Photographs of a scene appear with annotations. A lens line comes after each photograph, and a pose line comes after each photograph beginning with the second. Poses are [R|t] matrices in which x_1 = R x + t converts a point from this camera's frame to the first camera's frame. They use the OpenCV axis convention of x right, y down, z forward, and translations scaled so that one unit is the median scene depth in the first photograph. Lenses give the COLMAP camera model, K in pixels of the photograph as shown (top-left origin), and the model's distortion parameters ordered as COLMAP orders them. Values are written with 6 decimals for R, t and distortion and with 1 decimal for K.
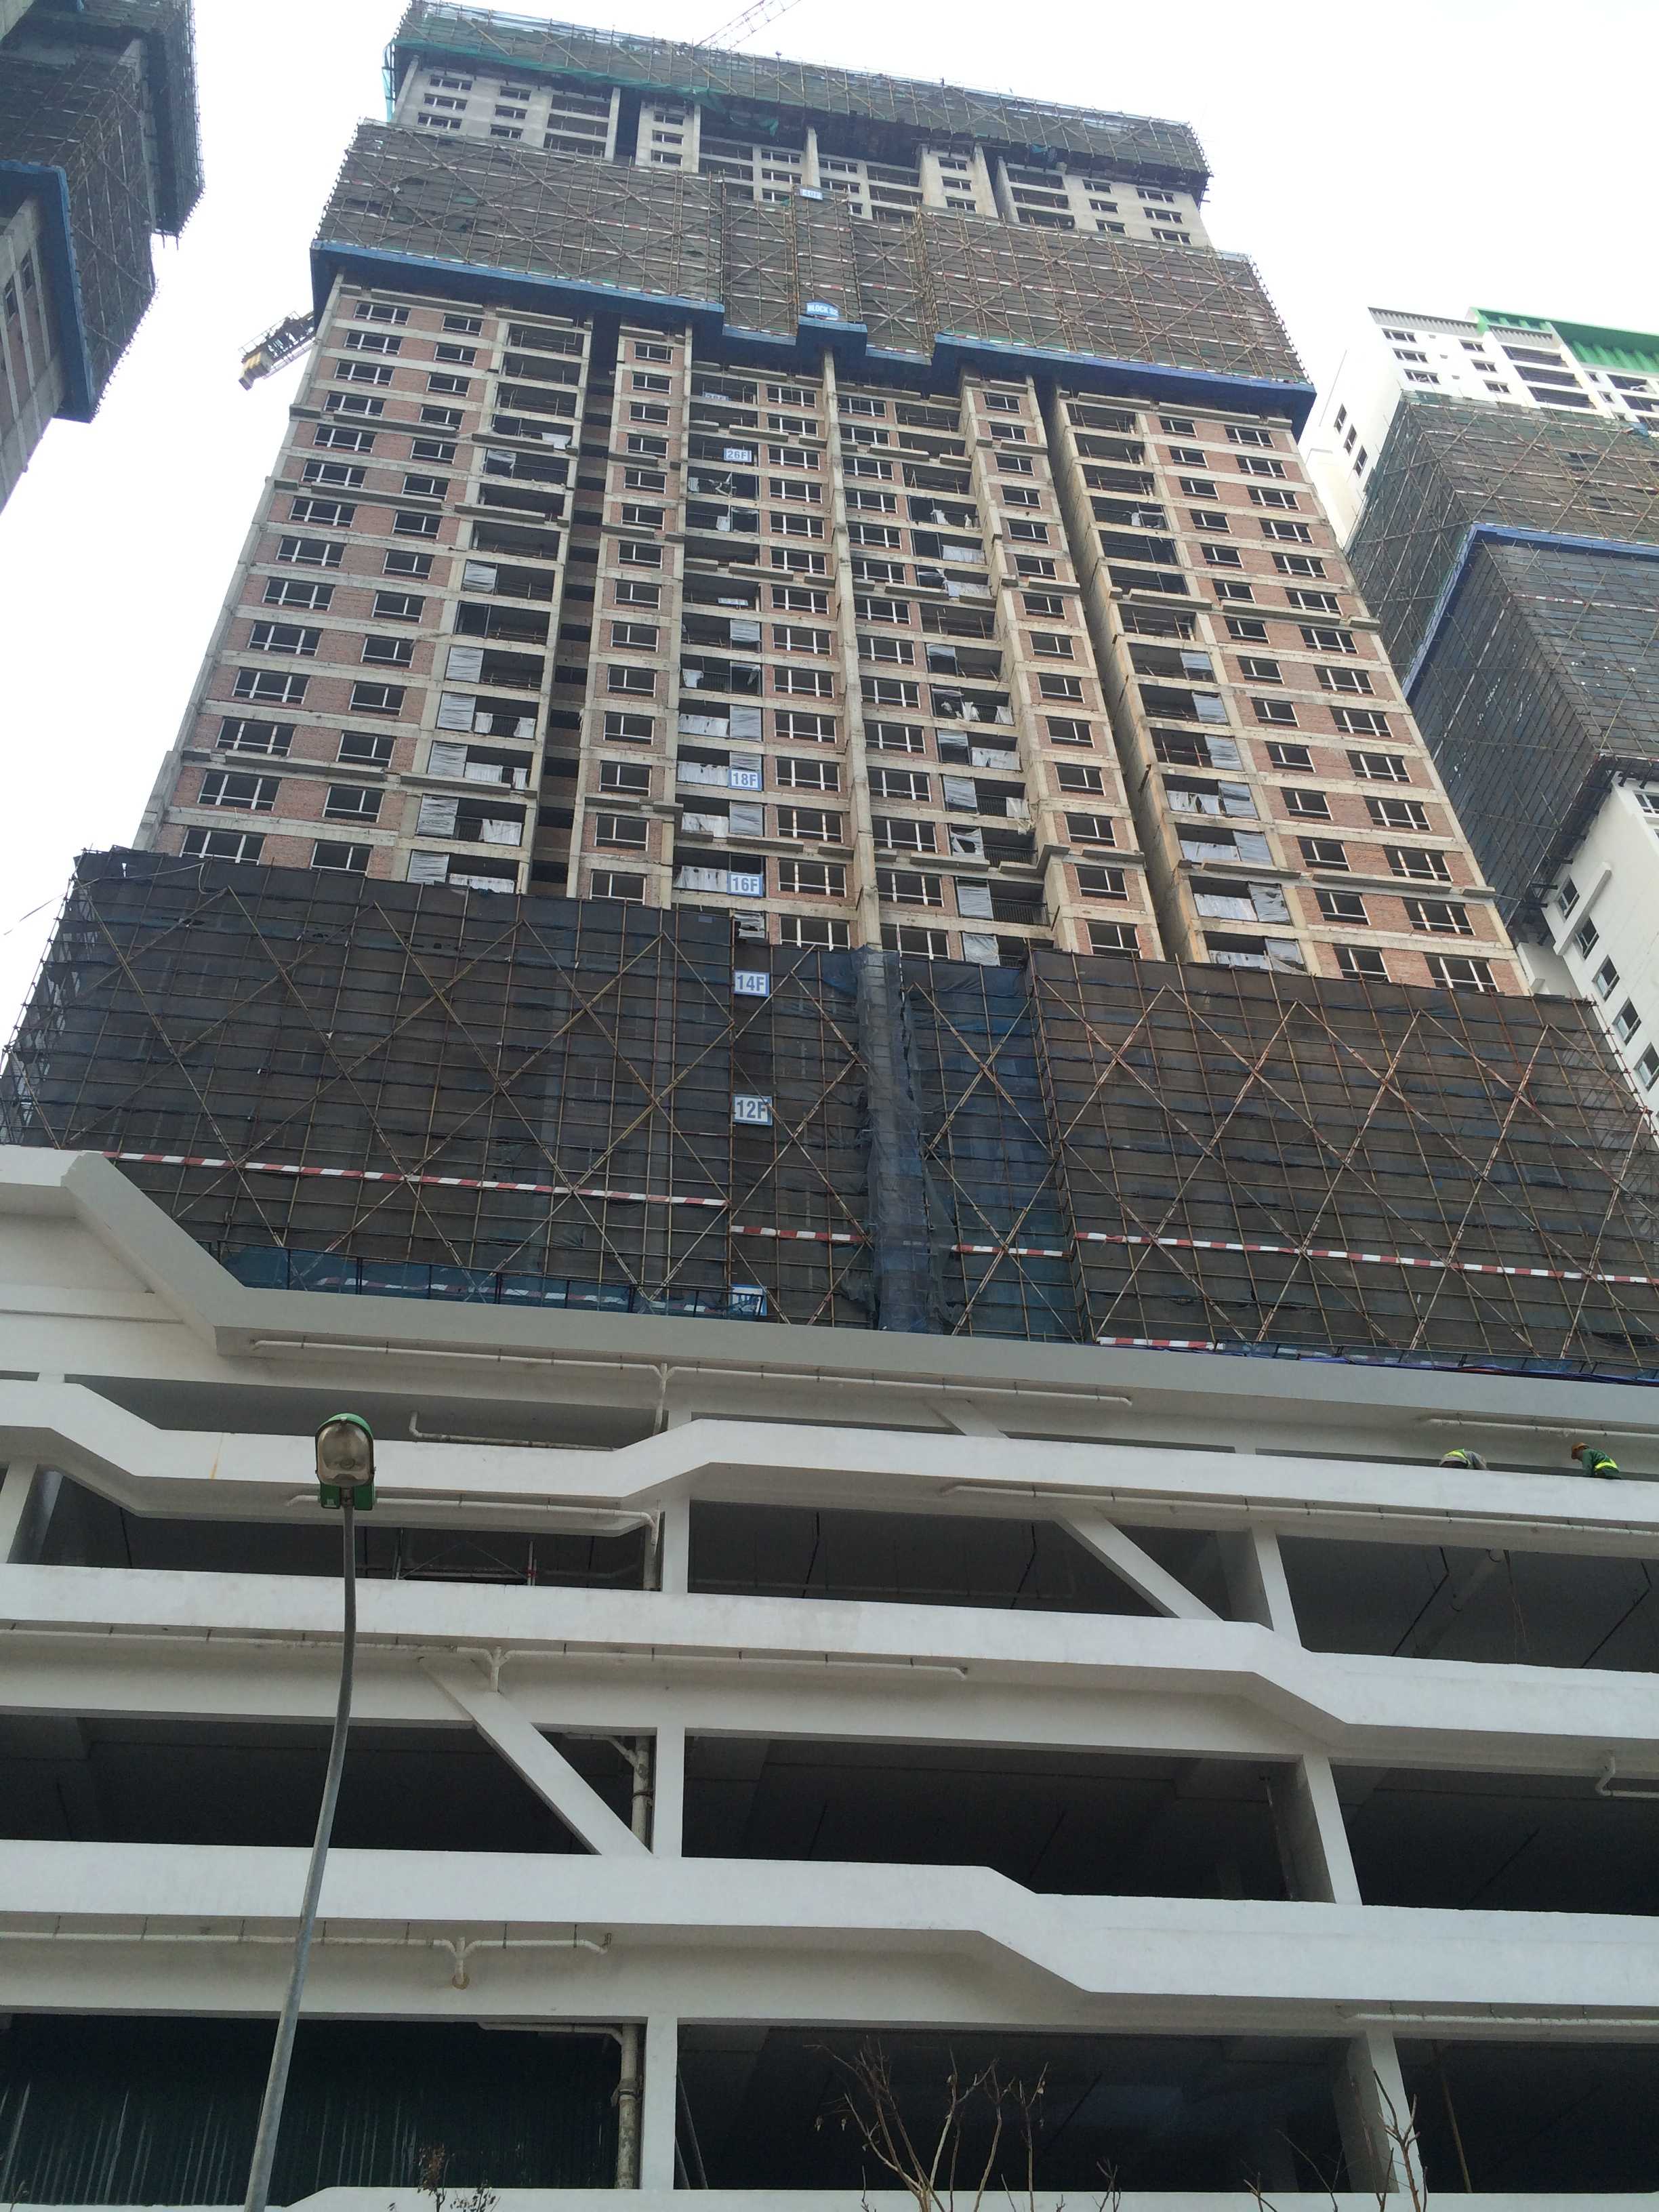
lens RADIAL K [[1900.4, 0, 829.5], [0, 1900.4, 1106.0], [0, 0, 1]] dist [0.093976, -0.116503]
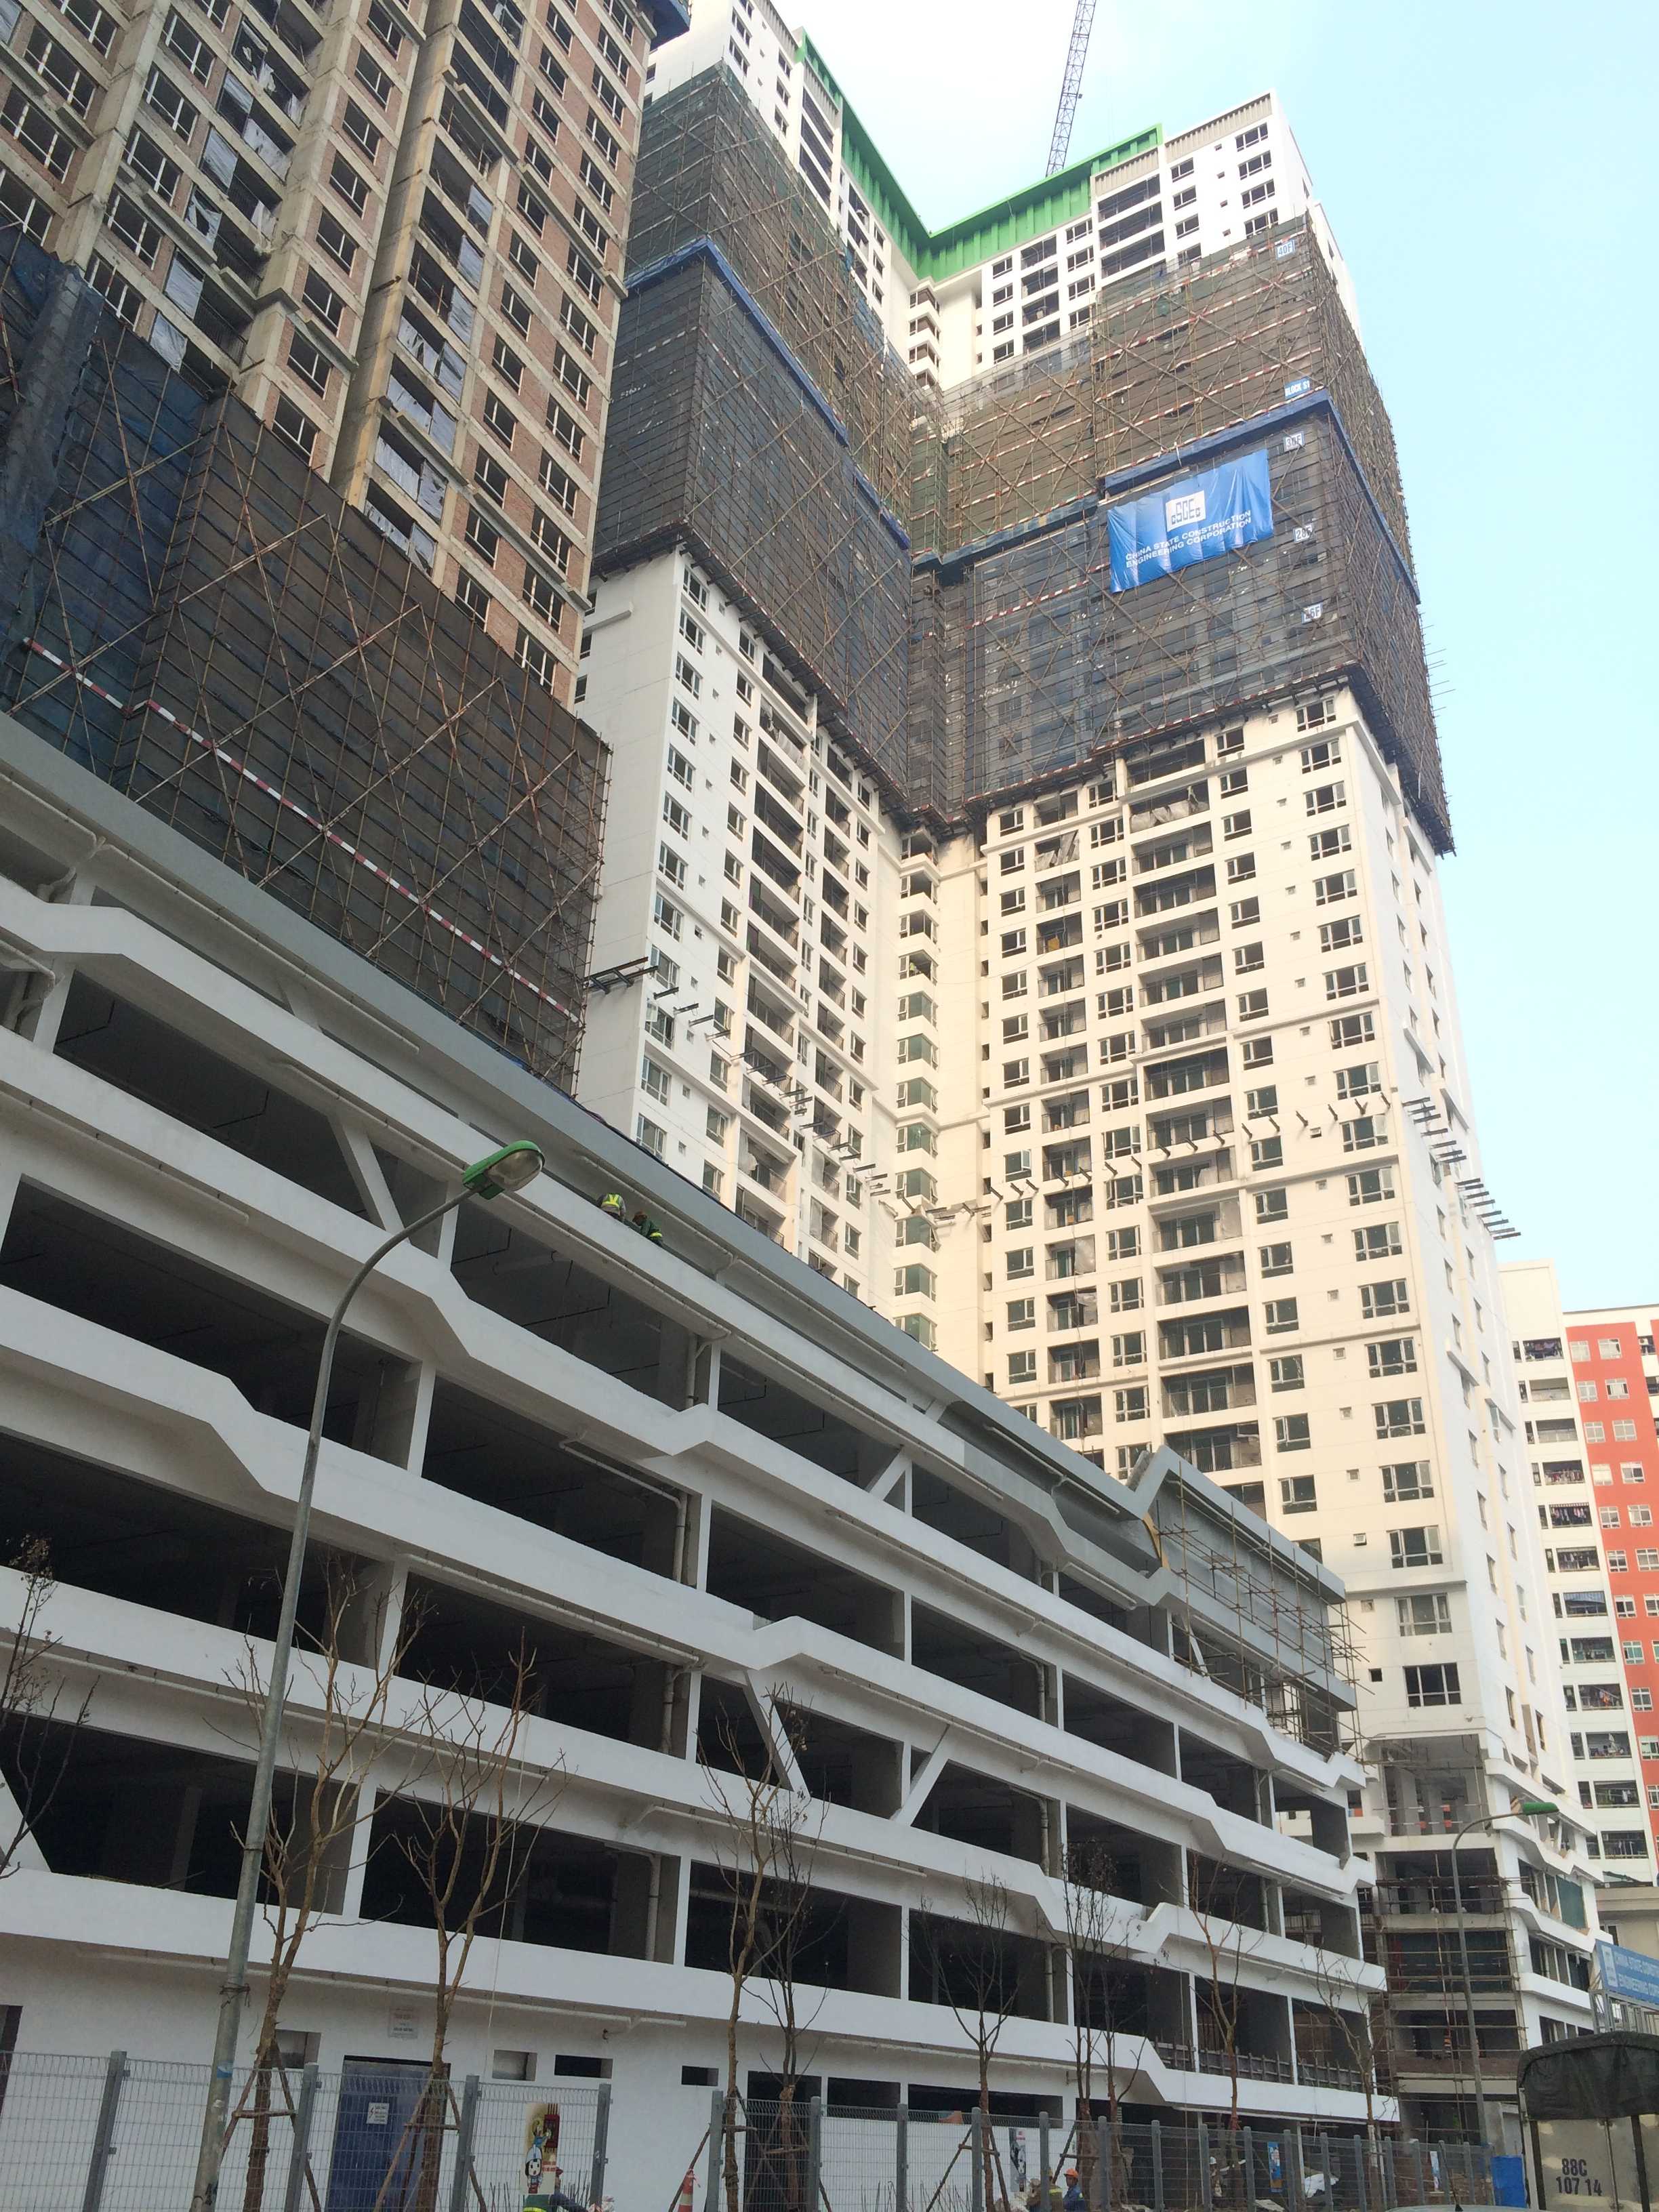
lens RADIAL K [[1900.4, 0, 829.5], [0, 1900.4, 1106.0], [0, 0, 1]] dist [0.093976, -0.116503]
pose [[0.640811, 0.415028, 0.645843, -0.164008], [-0.574266, 0.817460, 0.044481, -0.006190], [-0.509490, -0.399389, 0.762174, -0.017438]]
